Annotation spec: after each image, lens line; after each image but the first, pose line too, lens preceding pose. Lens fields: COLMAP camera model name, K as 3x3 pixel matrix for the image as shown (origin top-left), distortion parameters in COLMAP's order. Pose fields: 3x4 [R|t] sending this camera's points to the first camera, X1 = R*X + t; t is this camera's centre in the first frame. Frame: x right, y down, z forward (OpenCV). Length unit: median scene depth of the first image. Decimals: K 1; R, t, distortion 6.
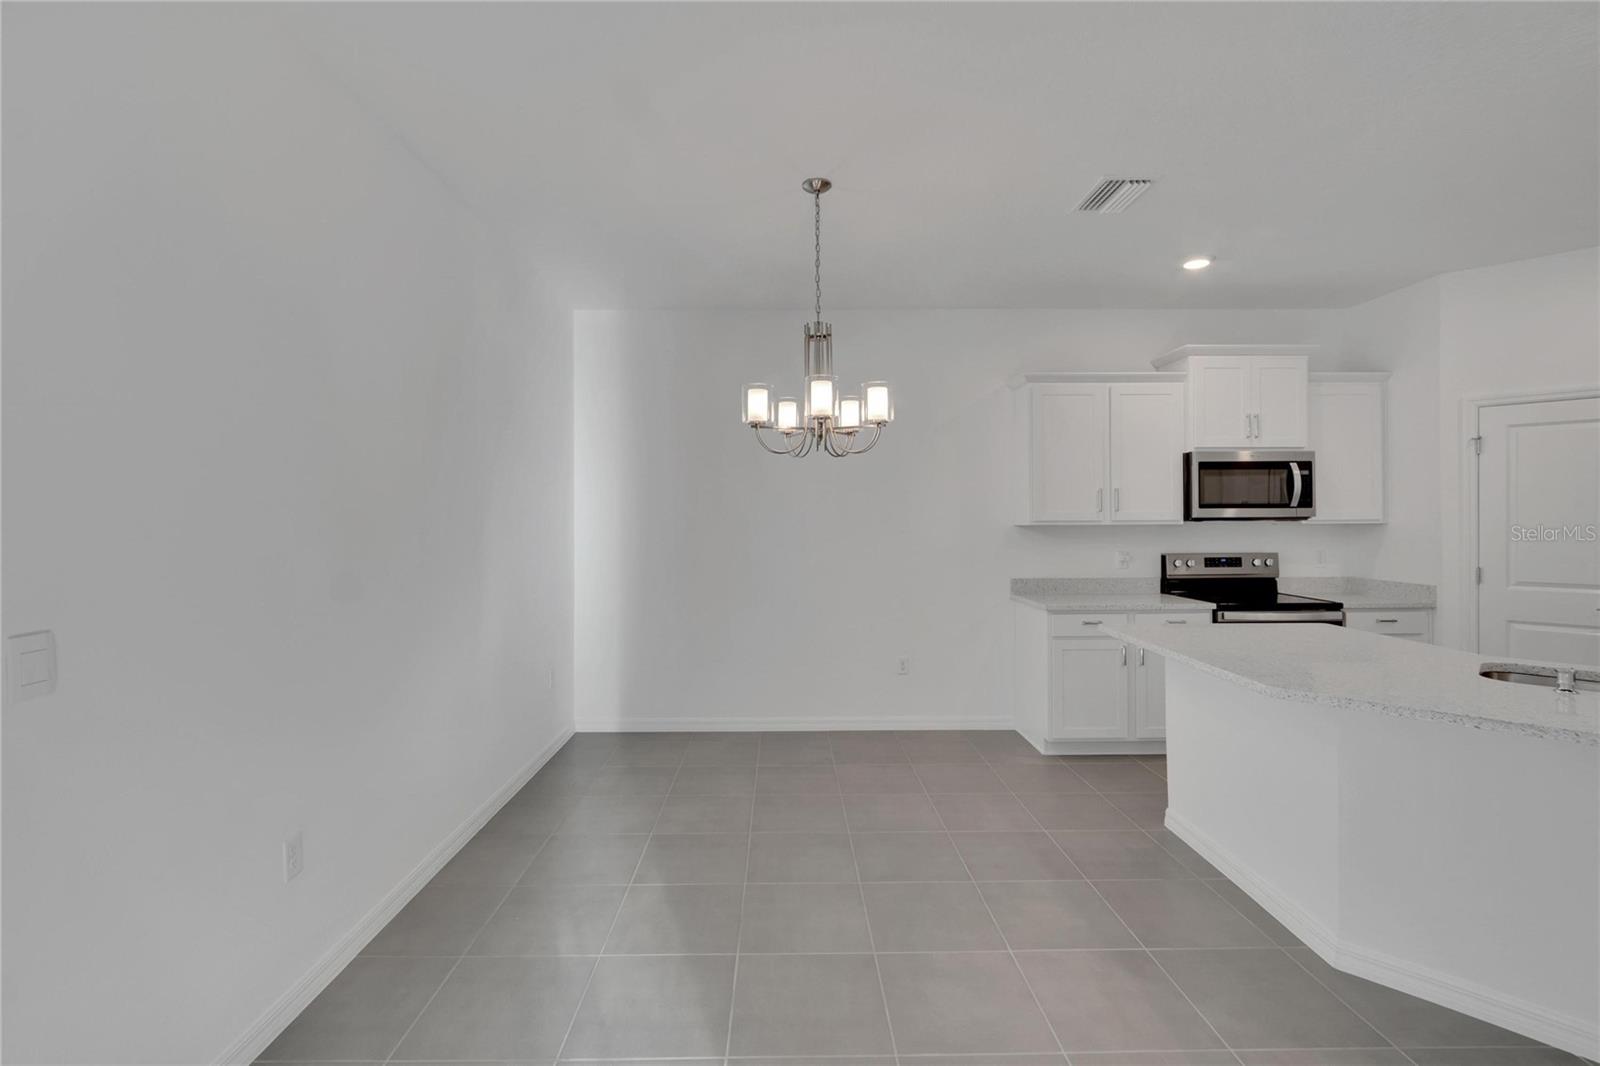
lens RADIAL K [[713.3, 0, 800.0], [0, 713.3, 533.0], [0, 0, 1]] dist [0.000007, 0.000135]
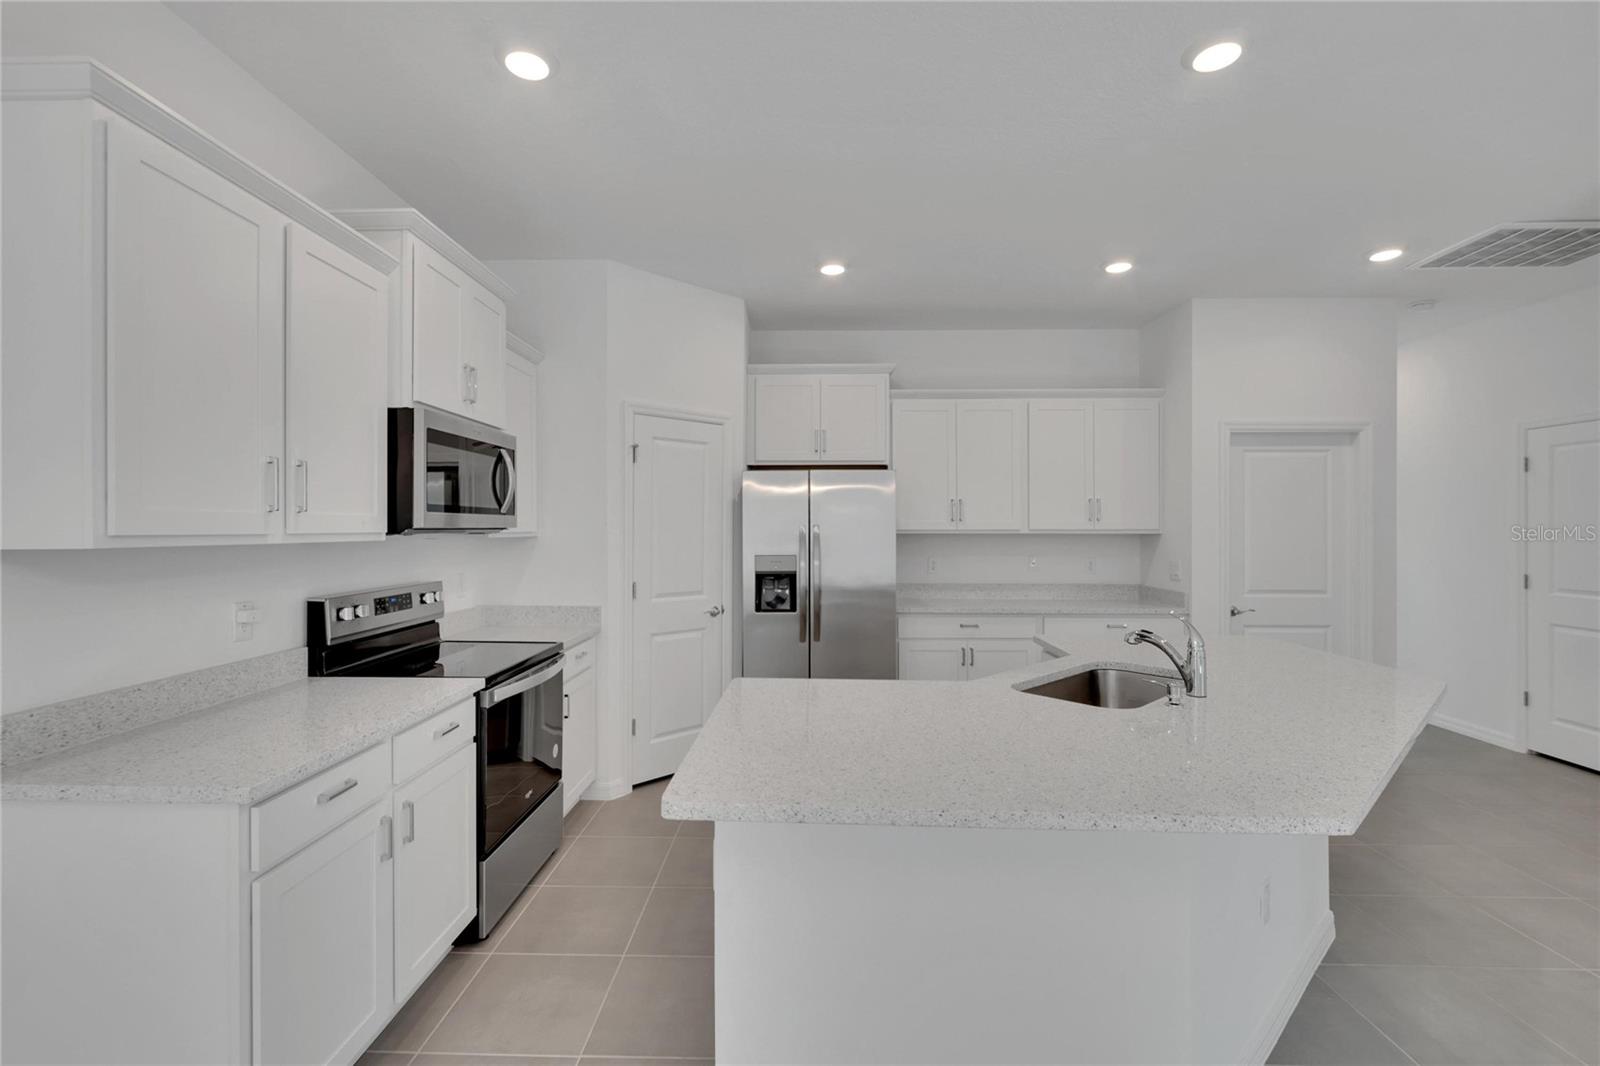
lens RADIAL K [[713.3, 0, 800.0], [0, 713.3, 533.0], [0, 0, 1]] dist [0.000007, 0.000135]
pose [[-0.014335, -0.000216, 0.999897, -0.003384], [0.021330, 0.999772, 0.000522, -0.011394], [-0.999670, 0.021335, -0.014327, 0.702913]]
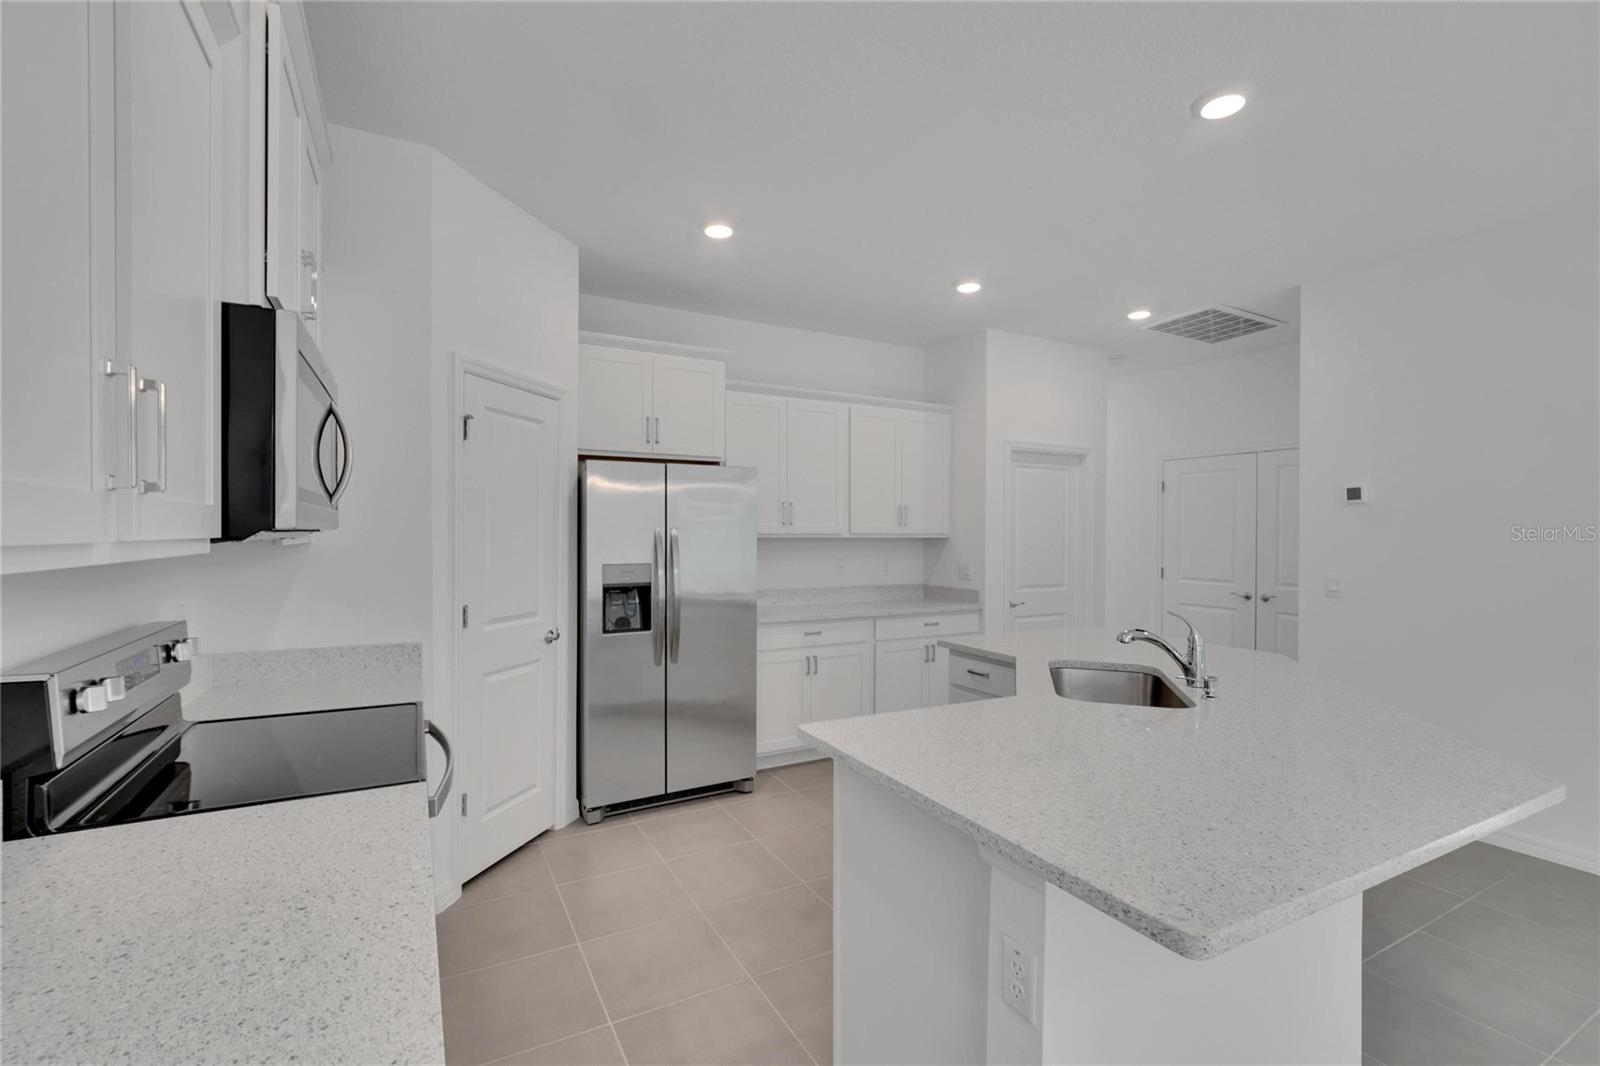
lens RADIAL K [[704.4, 0, 792.0], [0, 704.4, 538.2], [0, 0, 1]] dist [-0.000913, -0.000337]
pose [[-0.508449, -0.002677, 0.861088, 0.180245], [0.017999, 0.999744, 0.013736, -0.017624], [-0.860904, 0.022483, -0.508270, 0.951636]]
